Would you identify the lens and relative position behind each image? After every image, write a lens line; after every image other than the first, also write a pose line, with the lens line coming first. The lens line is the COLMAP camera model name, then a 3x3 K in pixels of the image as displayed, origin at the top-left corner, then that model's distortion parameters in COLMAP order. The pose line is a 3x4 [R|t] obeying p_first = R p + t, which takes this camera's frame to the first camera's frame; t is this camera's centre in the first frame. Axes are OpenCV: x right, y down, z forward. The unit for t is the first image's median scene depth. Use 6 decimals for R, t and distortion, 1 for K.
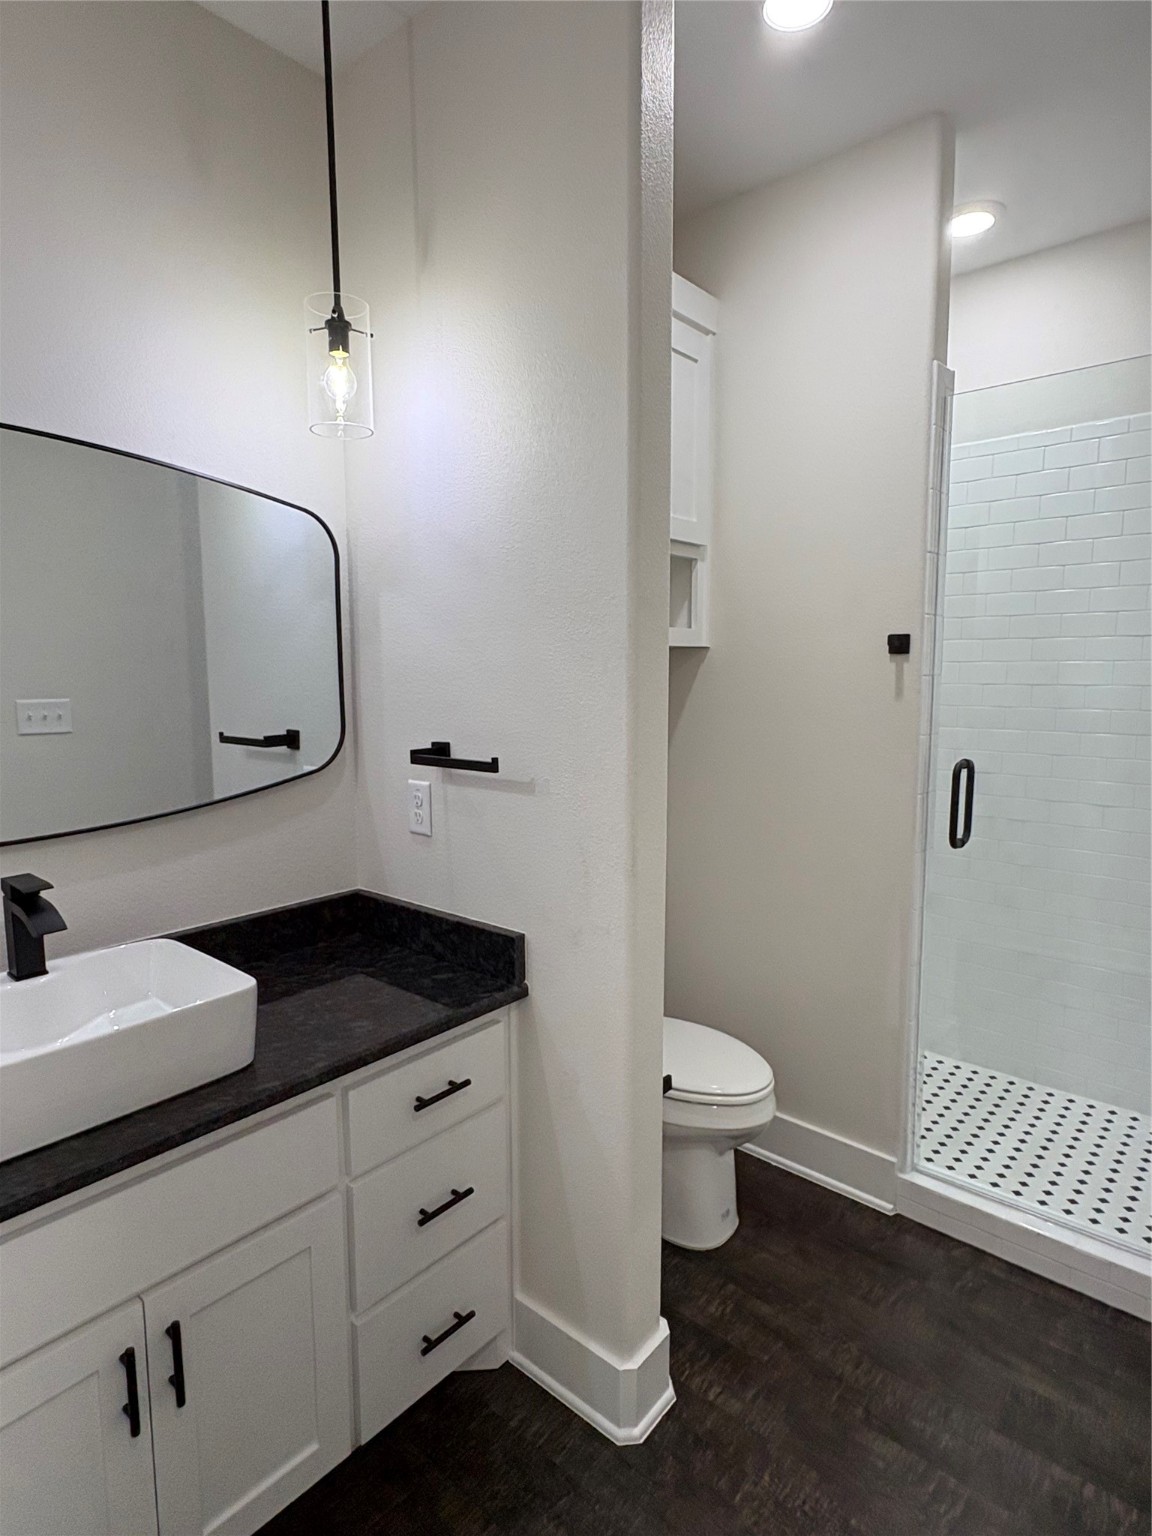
lens RADIAL K [[835.7, 0, 570.3], [0, 835.7, 765.7], [0, 0, 1]] dist [-0.005001, 0.001888]
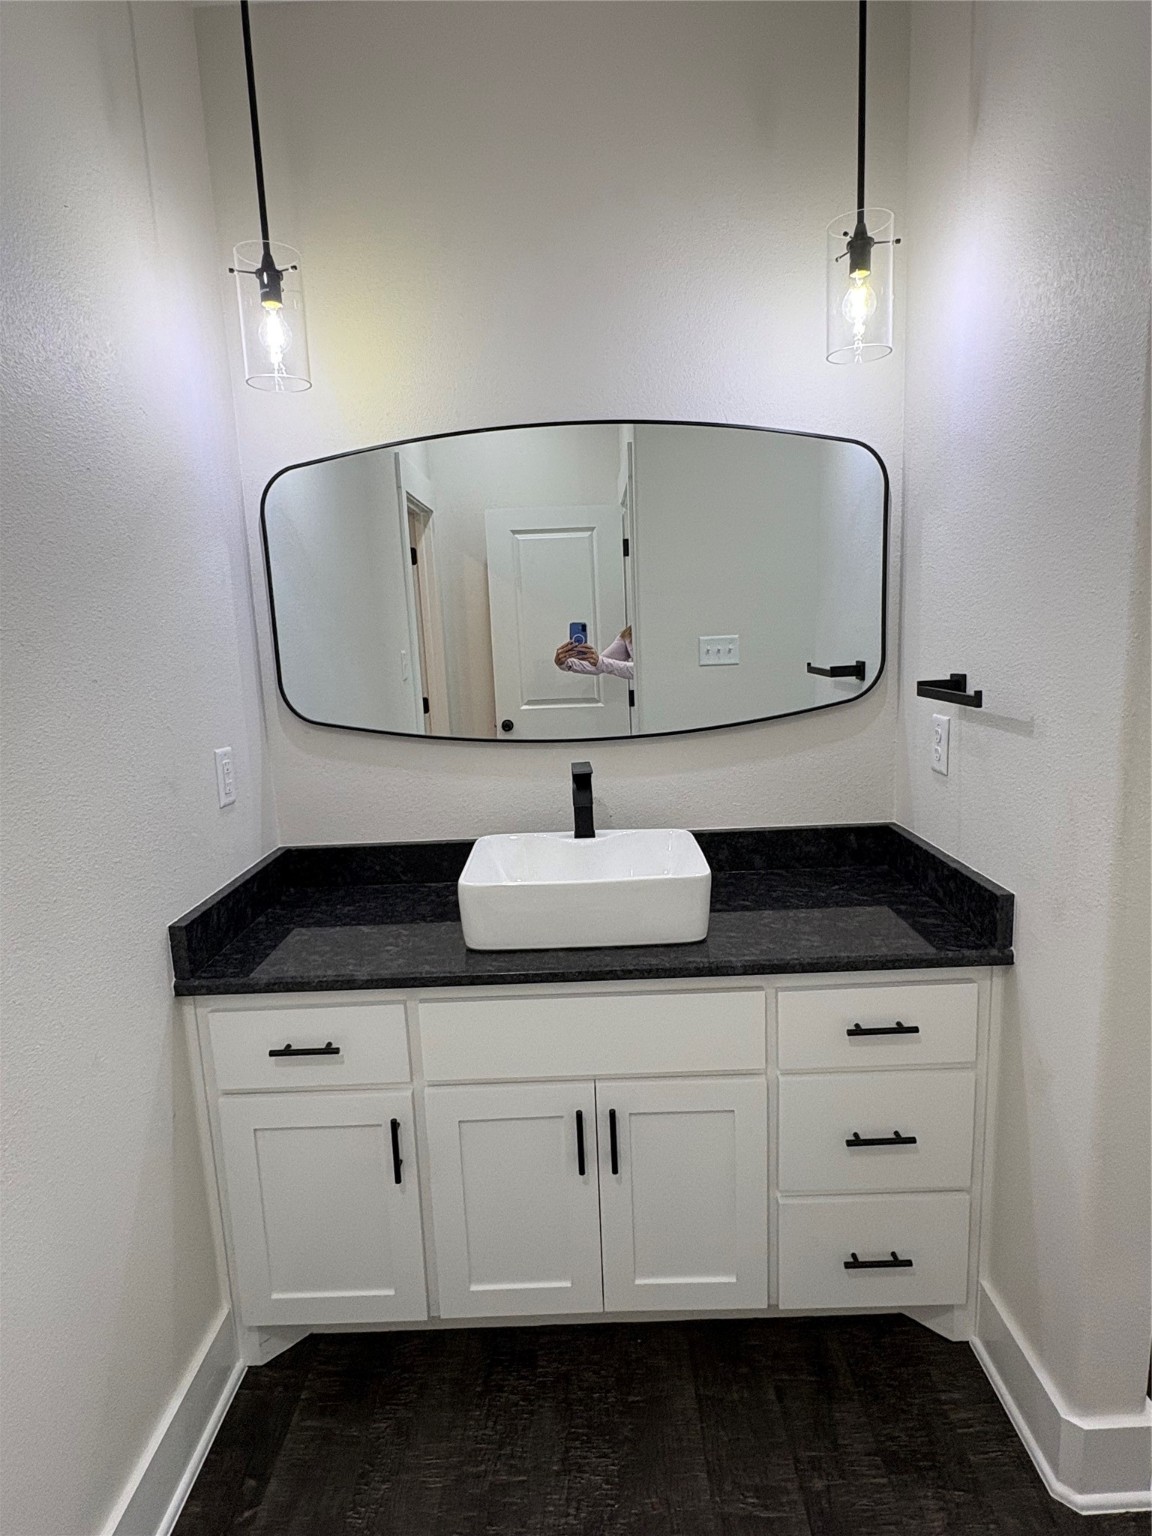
lens RADIAL K [[835.7, 0, 569.0], [0, 835.7, 770.8], [0, 0, 1]] dist [-0.005001, 0.001888]
pose [[0.648104, 0.108371, -0.753802, 0.298622], [-0.049467, 0.993723, 0.100333, 0.007305], [0.759944, -0.027738, 0.649397, 0.080532]]
